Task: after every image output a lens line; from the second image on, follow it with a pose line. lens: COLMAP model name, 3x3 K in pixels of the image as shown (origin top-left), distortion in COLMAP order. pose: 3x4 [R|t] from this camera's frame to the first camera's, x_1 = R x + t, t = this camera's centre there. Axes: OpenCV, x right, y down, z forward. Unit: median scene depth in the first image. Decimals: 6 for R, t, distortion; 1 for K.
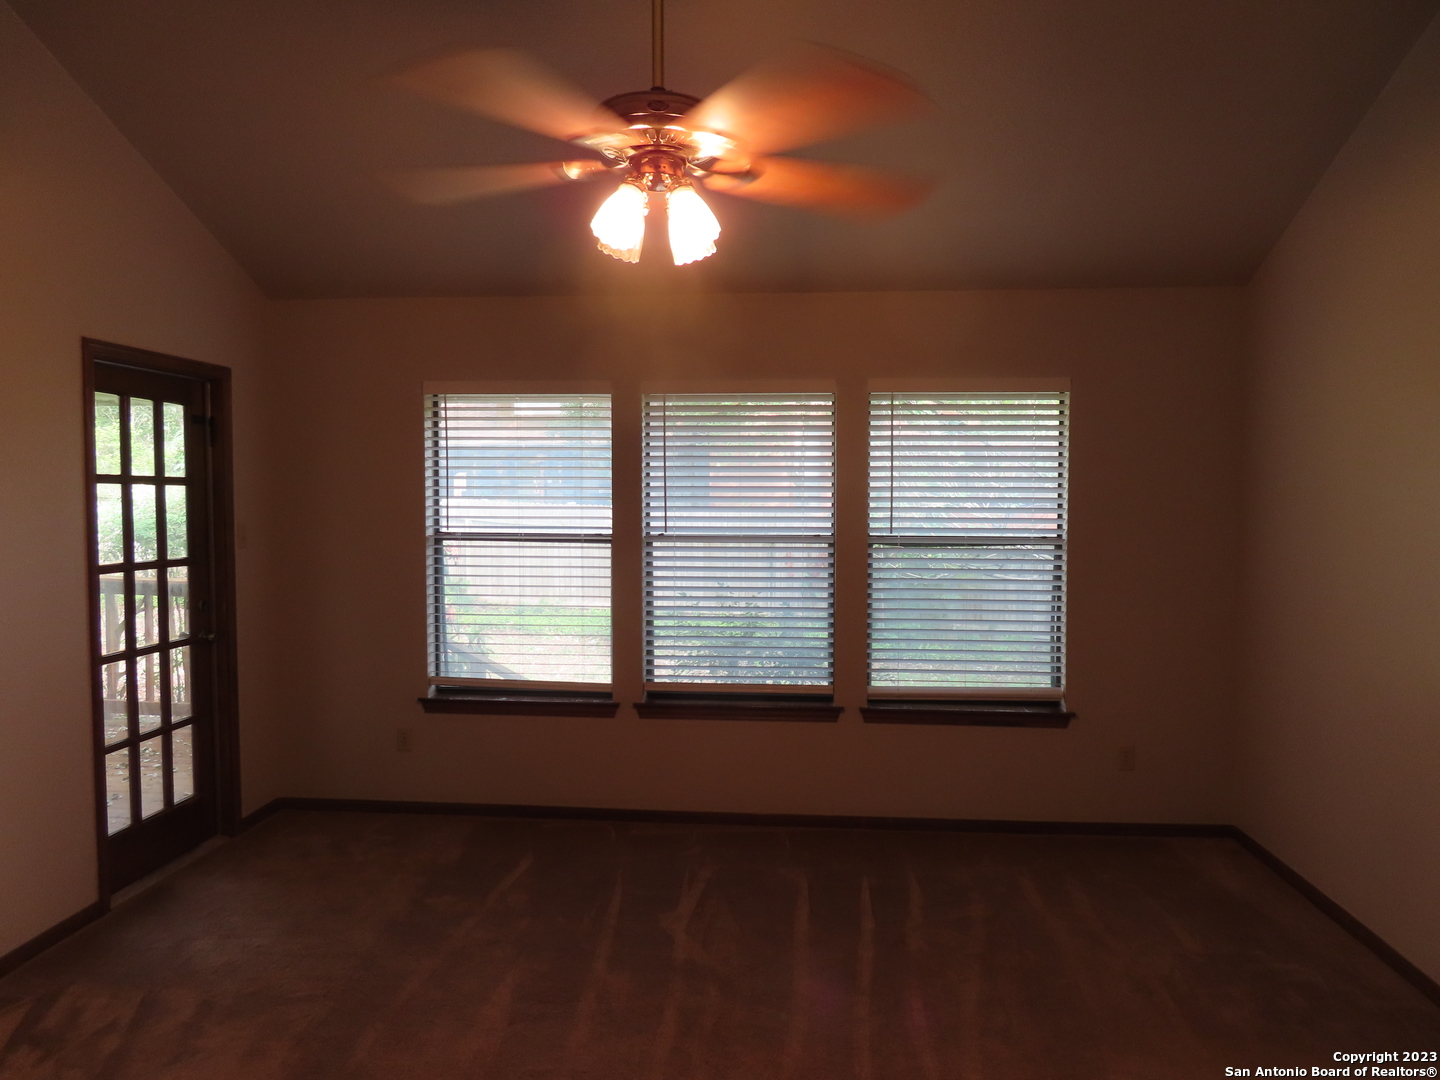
lens RADIAL K [[1027.7, 0, 726.3], [0, 1027.7, 544.4], [0, 0, 1]] dist [-0.003218, -0.002183]
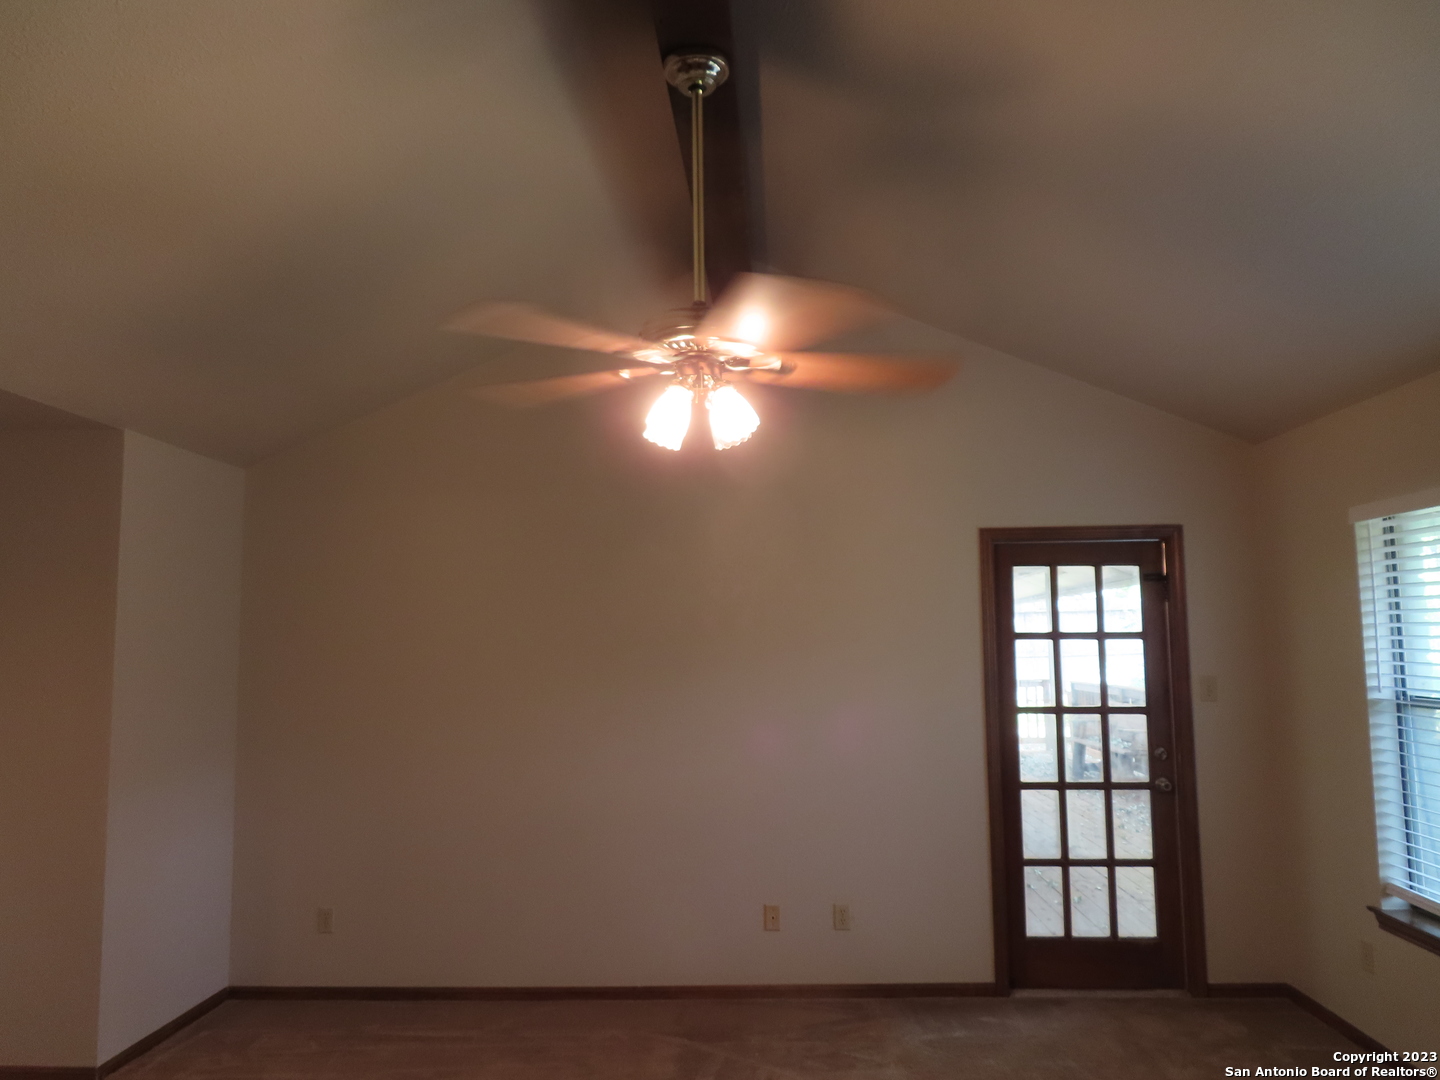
lens RADIAL K [[1027.7, 0, 726.3], [0, 1027.7, 544.4], [0, 0, 1]] dist [-0.003218, -0.002183]
pose [[0.032736, -0.098322, -0.994616, 0.555889], [-0.034806, 0.994434, -0.099449, -0.035016], [0.998858, 0.037875, 0.029132, 0.544194]]
